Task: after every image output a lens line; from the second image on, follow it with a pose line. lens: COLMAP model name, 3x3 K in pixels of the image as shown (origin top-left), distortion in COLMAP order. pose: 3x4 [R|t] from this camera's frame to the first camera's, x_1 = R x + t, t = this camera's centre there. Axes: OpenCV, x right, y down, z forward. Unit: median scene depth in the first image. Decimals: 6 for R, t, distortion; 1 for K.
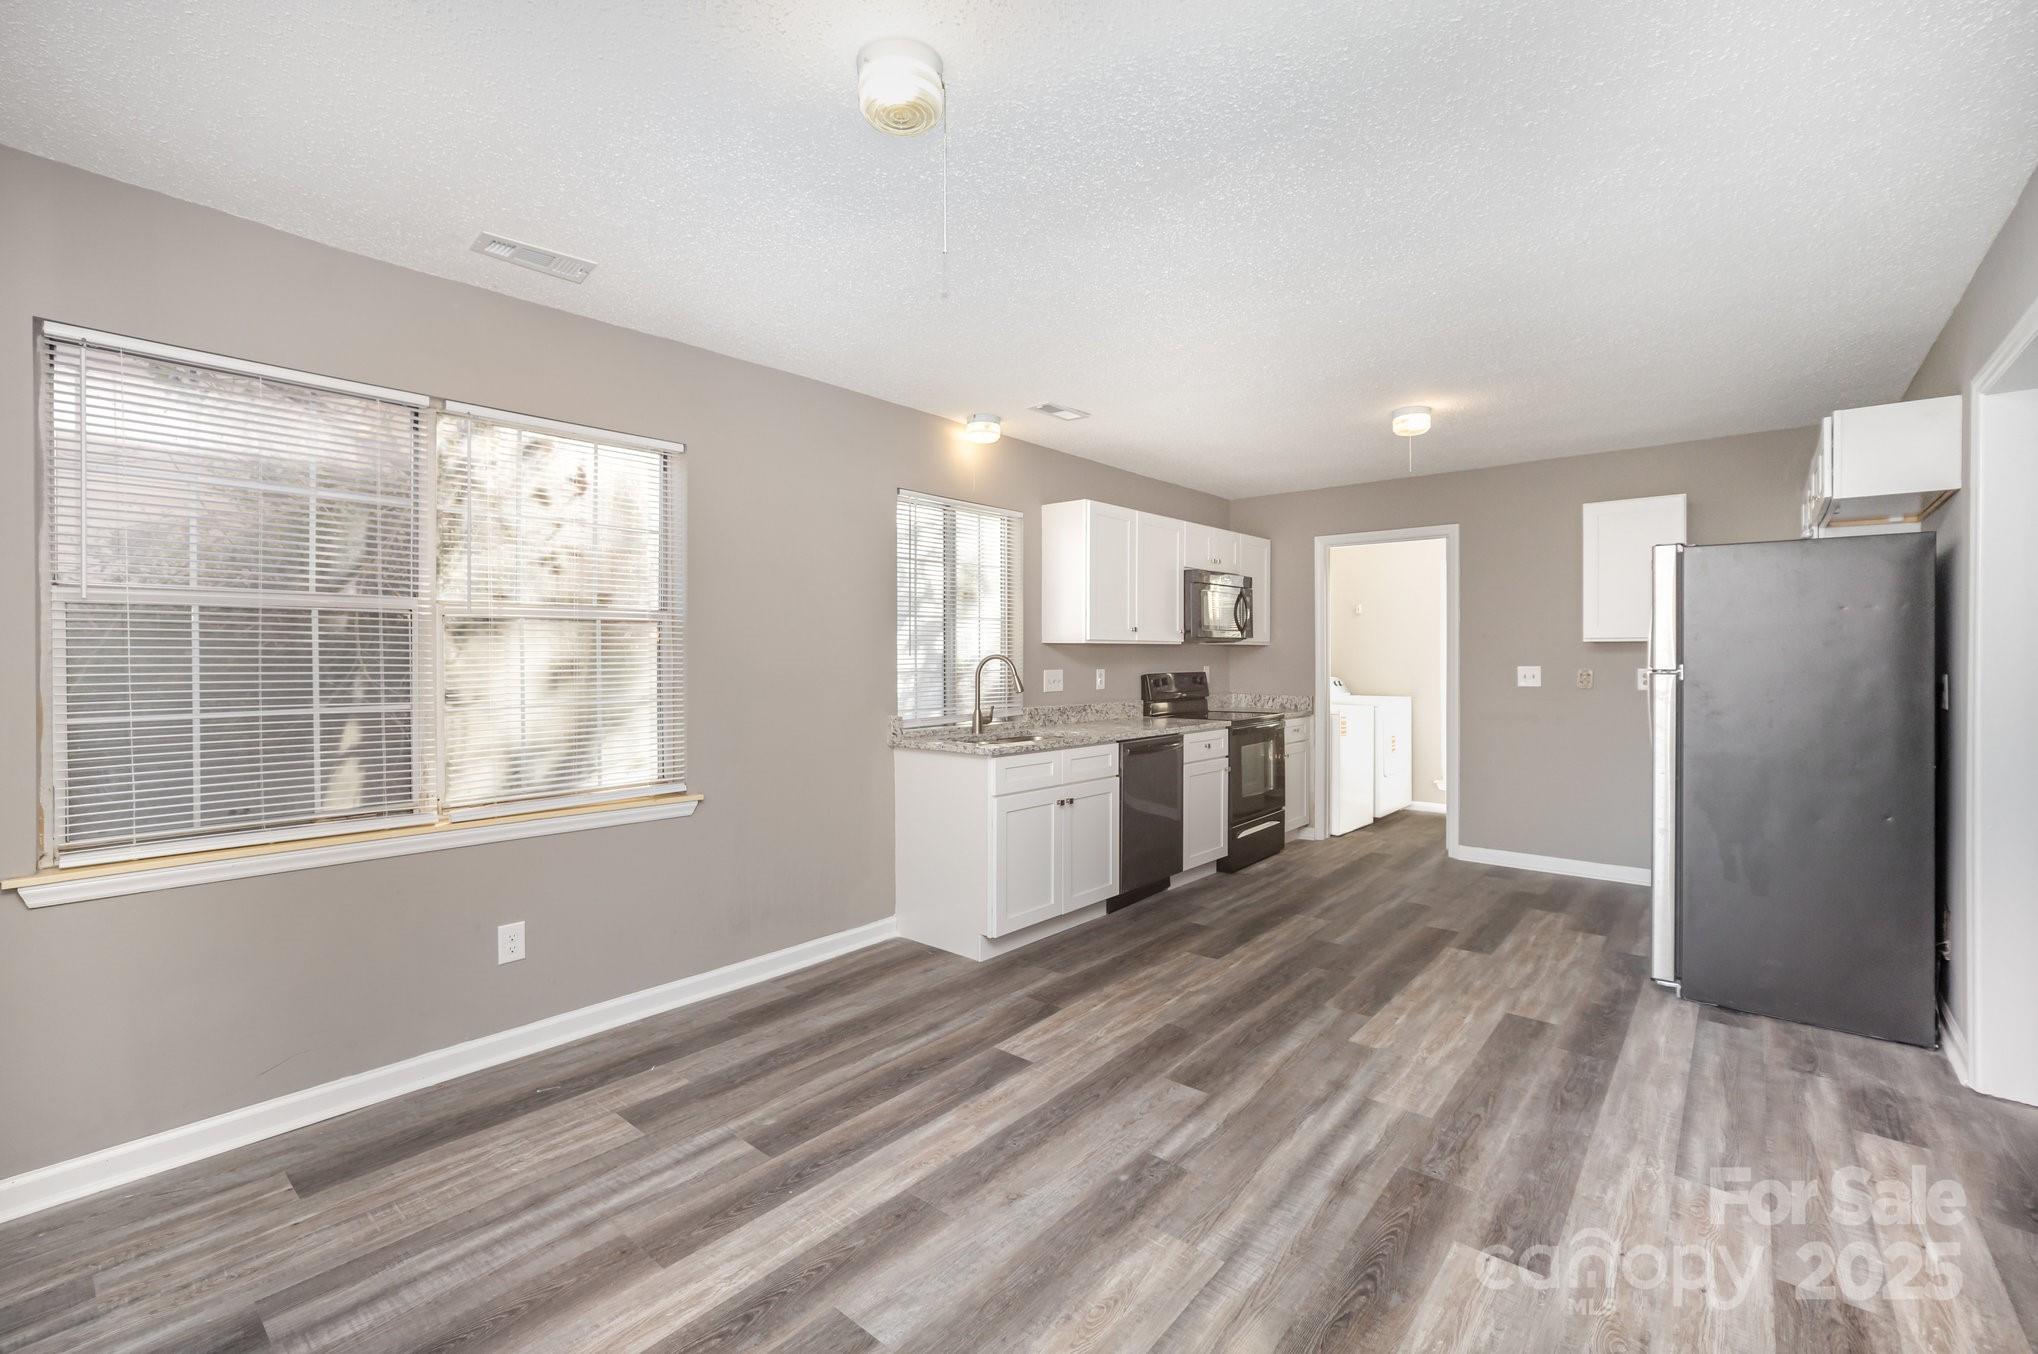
lens RADIAL K [[876.0, 0, 1026.4], [0, 876.0, 660.1], [0, 0, 1]] dist [-0.003293, 0.000619]
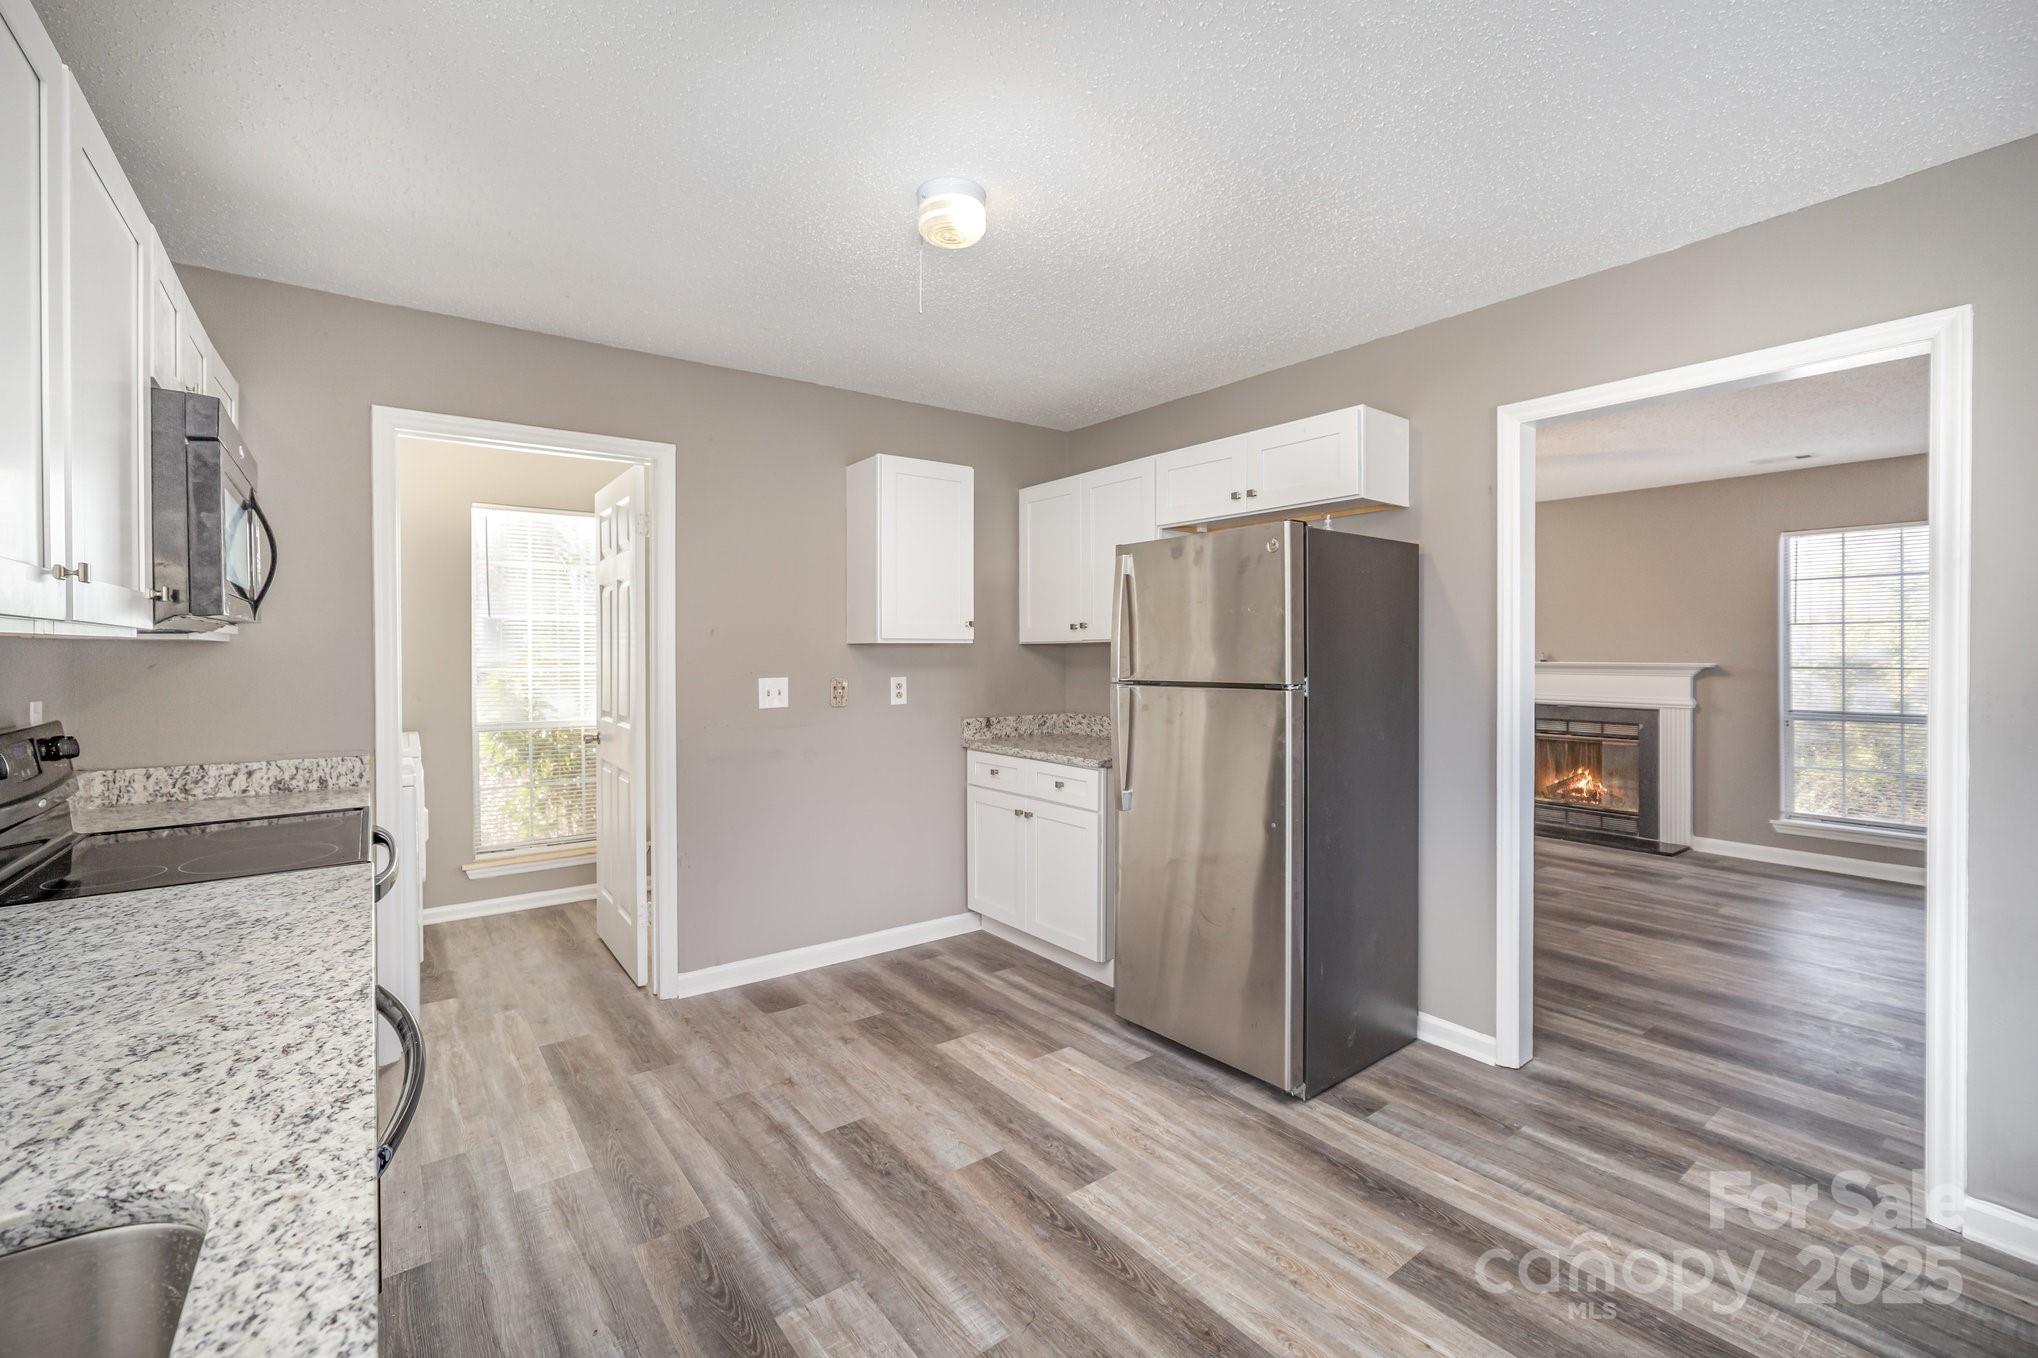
lens RADIAL K [[876.0, 0, 1026.4], [0, 876.0, 662.1], [0, 0, 1]] dist [-0.003293, 0.000619]
pose [[0.224432, -0.011832, 0.974418, -0.064877], [0.007979, 0.999915, 0.010304, -0.015886], [-0.974457, 0.005462, 0.224508, 1.006494]]
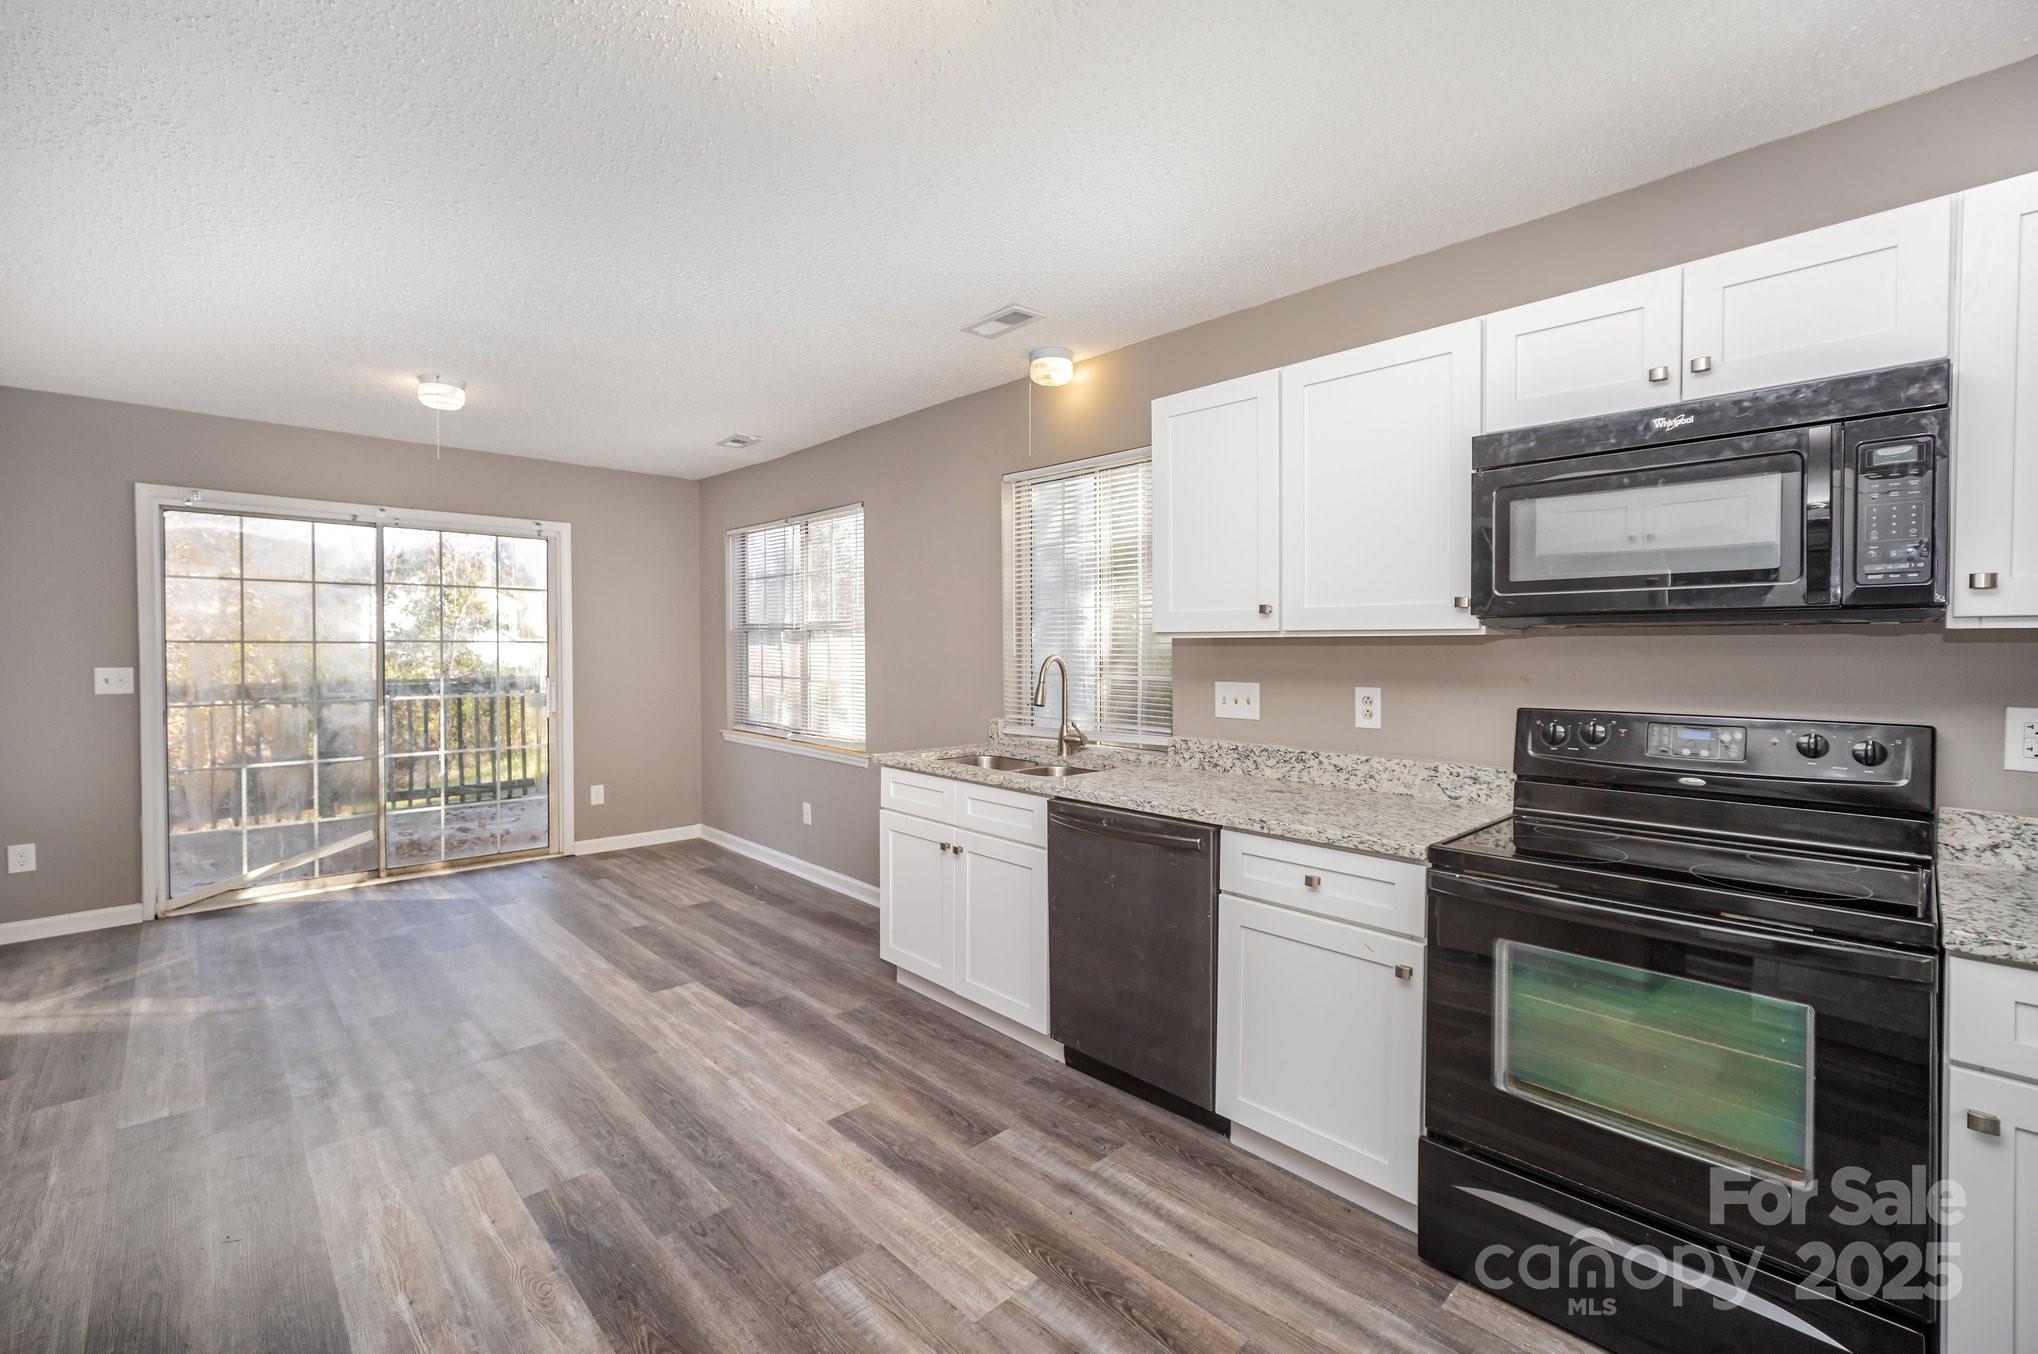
lens RADIAL K [[876.0, 0, 1026.4], [0, 876.0, 660.1], [0, 0, 1]] dist [-0.003293, 0.000619]
pose [[-0.109897, 0.014396, -0.993839, 0.916238], [-0.005670, 0.999870, 0.015110, -0.018067], [0.993927, 0.007296, -0.109801, 1.312455]]
